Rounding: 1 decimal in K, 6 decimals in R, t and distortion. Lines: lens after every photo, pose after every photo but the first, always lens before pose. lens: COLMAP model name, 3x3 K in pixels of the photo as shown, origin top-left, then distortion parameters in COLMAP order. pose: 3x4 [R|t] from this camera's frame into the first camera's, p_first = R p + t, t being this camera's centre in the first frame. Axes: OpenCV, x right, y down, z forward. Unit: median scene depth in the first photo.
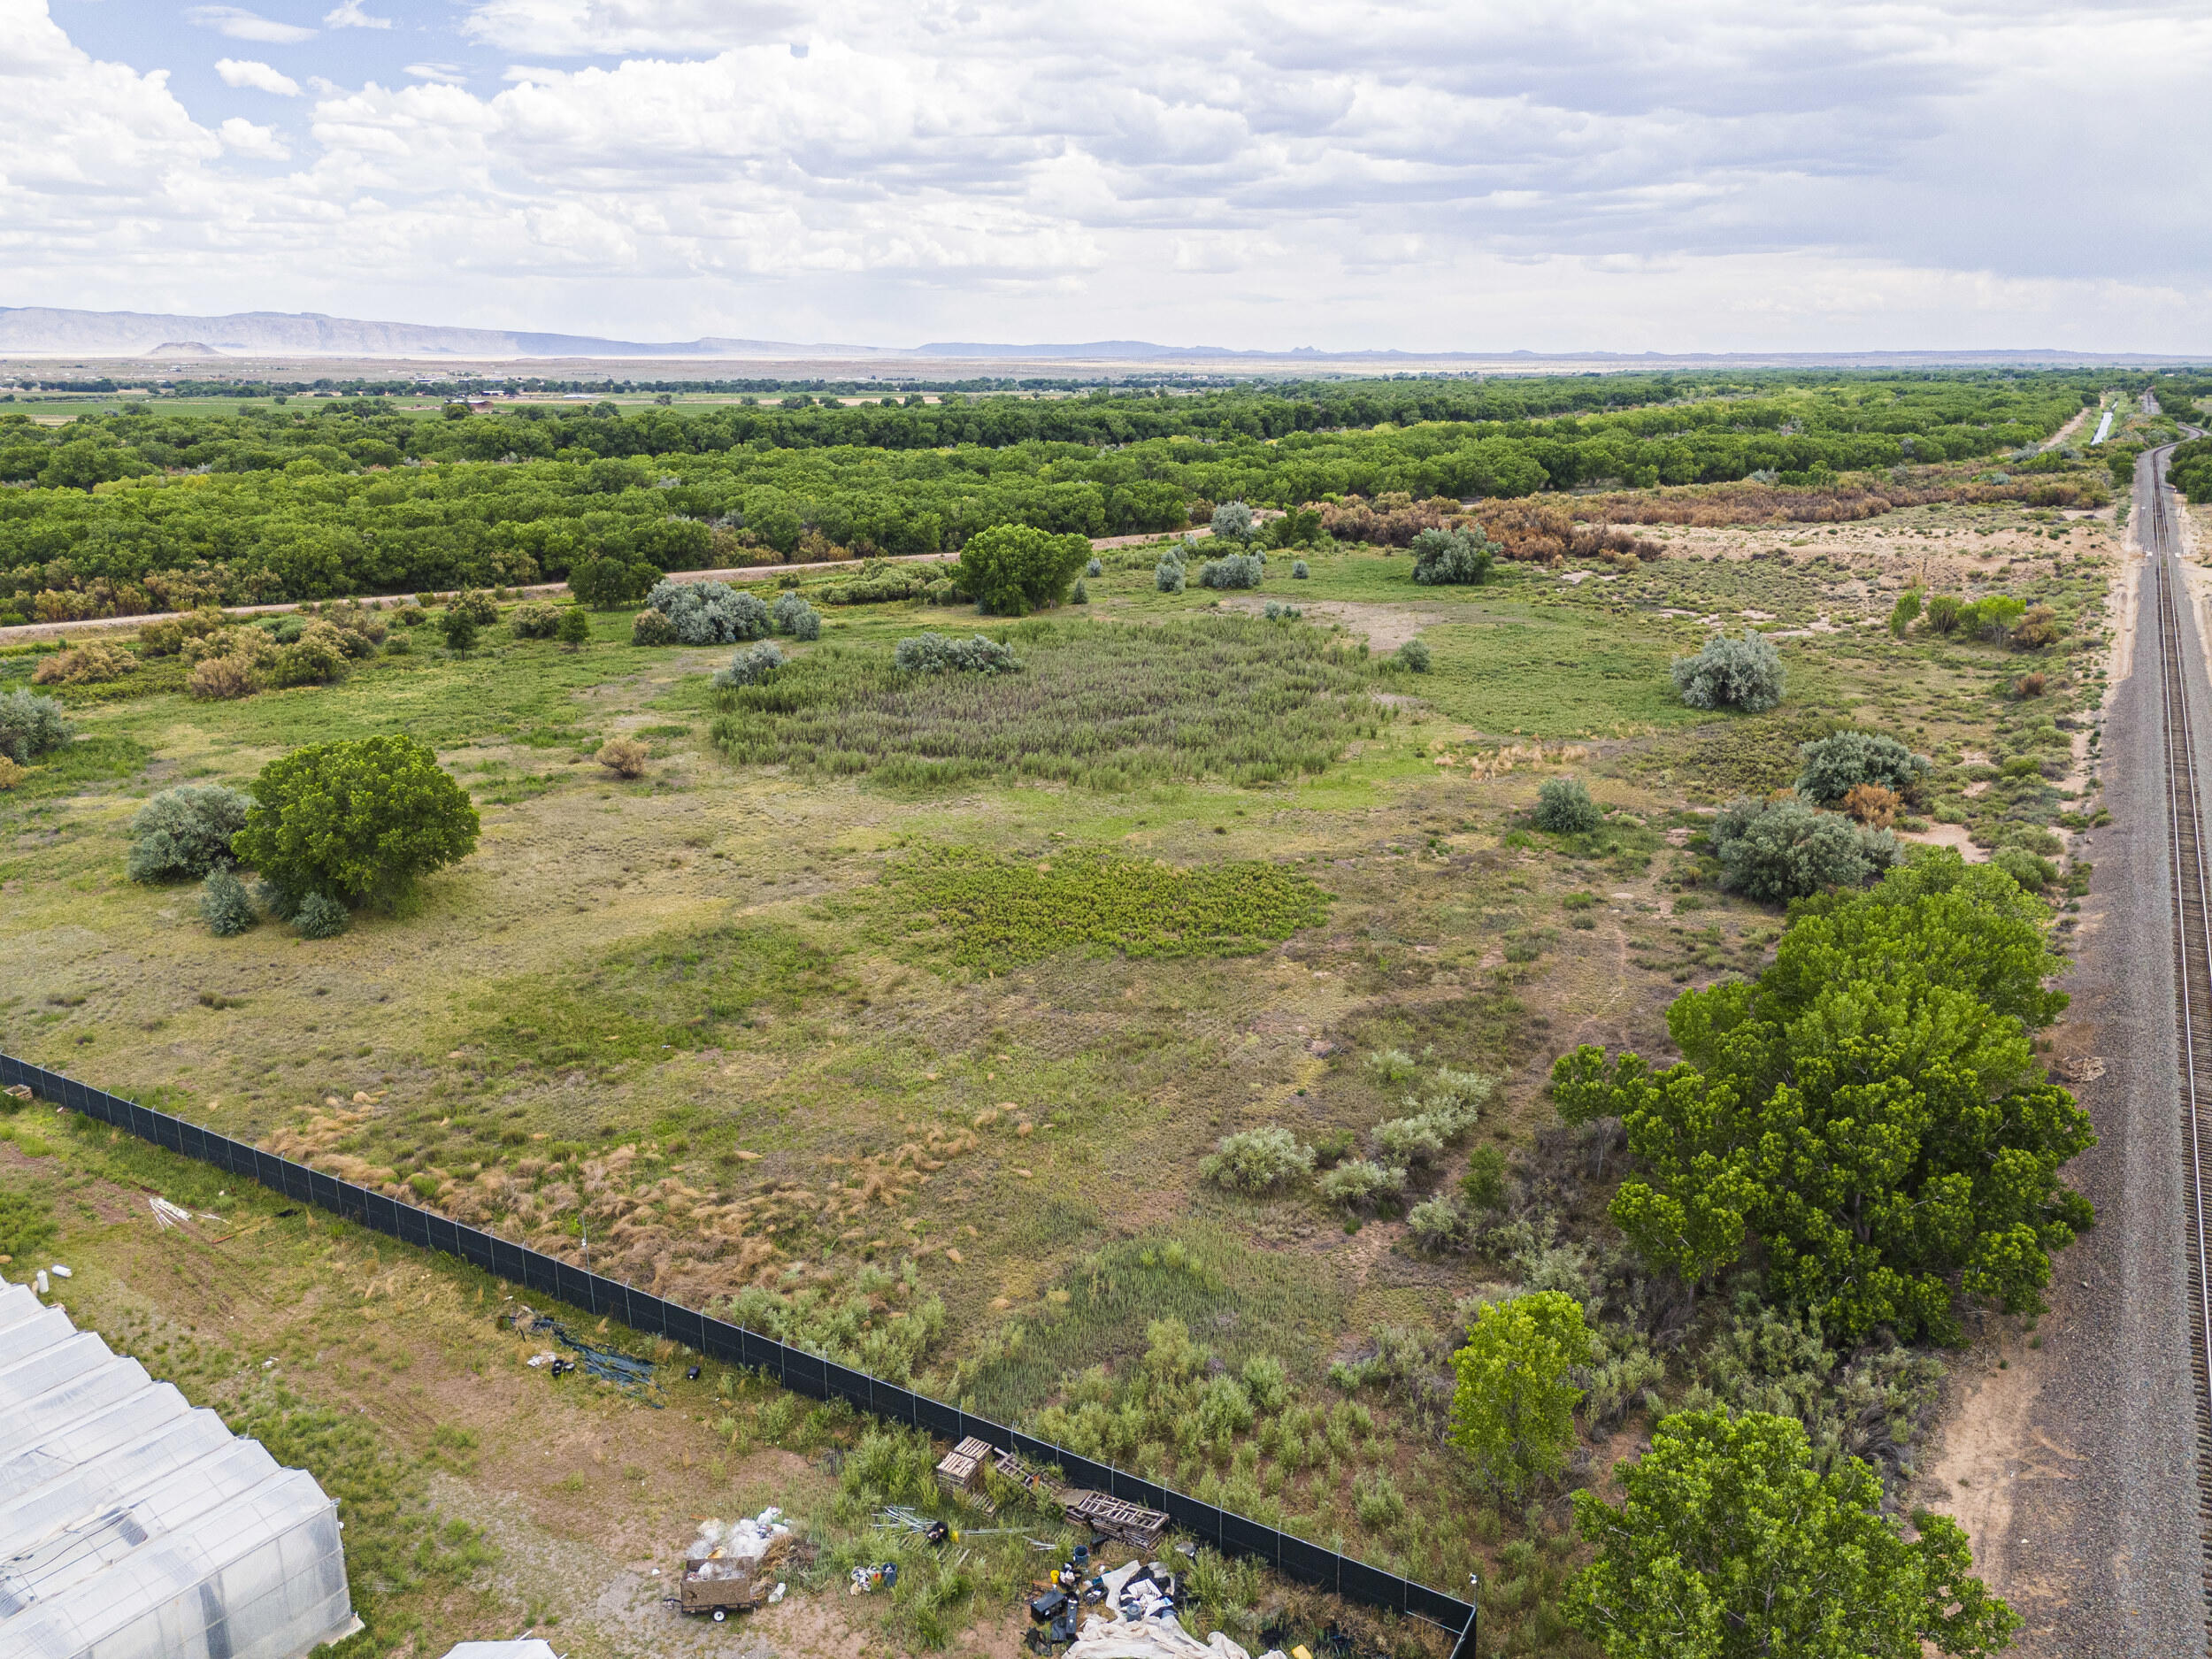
lens RADIAL K [[1632.5, 0, 1103.0], [0, 1632.5, 845.1], [0, 0, 1]] dist [0.070674, -0.066996]
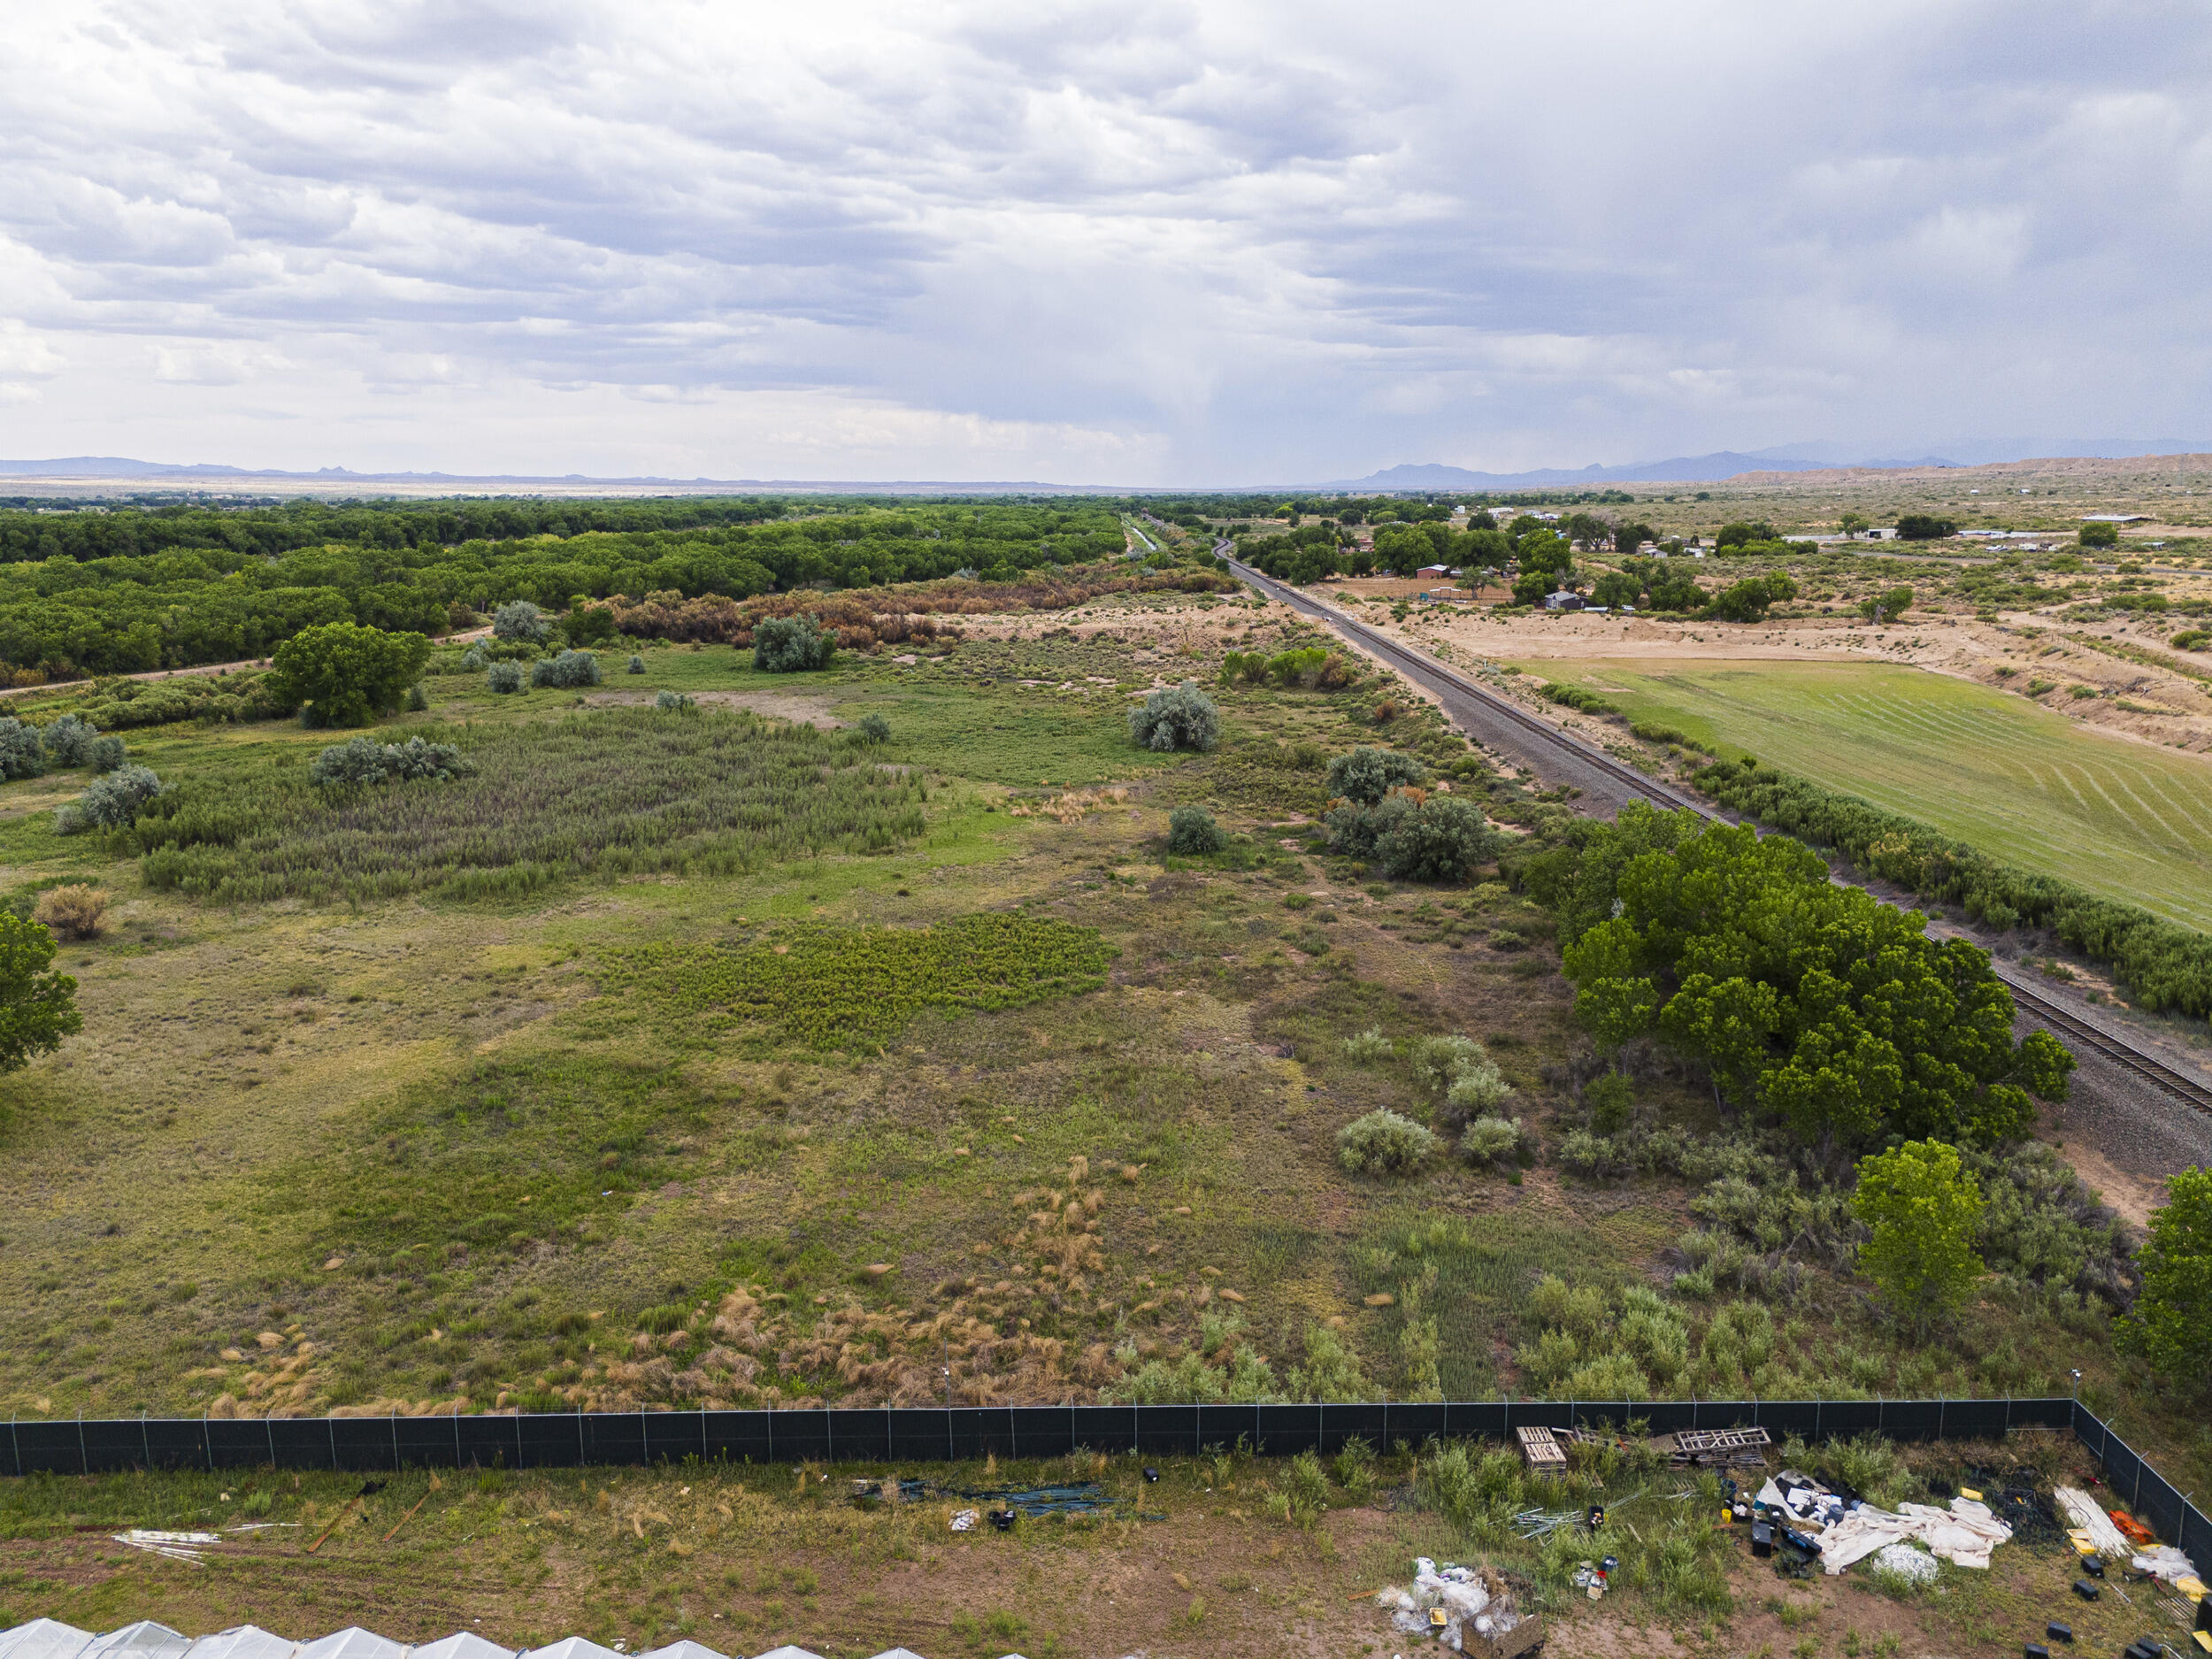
lens RADIAL K [[1632.5, 0, 1113.9], [0, 1632.5, 834.2], [0, 0, 1]] dist [0.070674, -0.066996]
pose [[0.853269, -0.106203, 0.510542, -0.377478], [0.145067, 0.988738, -0.036775, 0.011989], [-0.500887, 0.105442, 0.859066, 0.136884]]
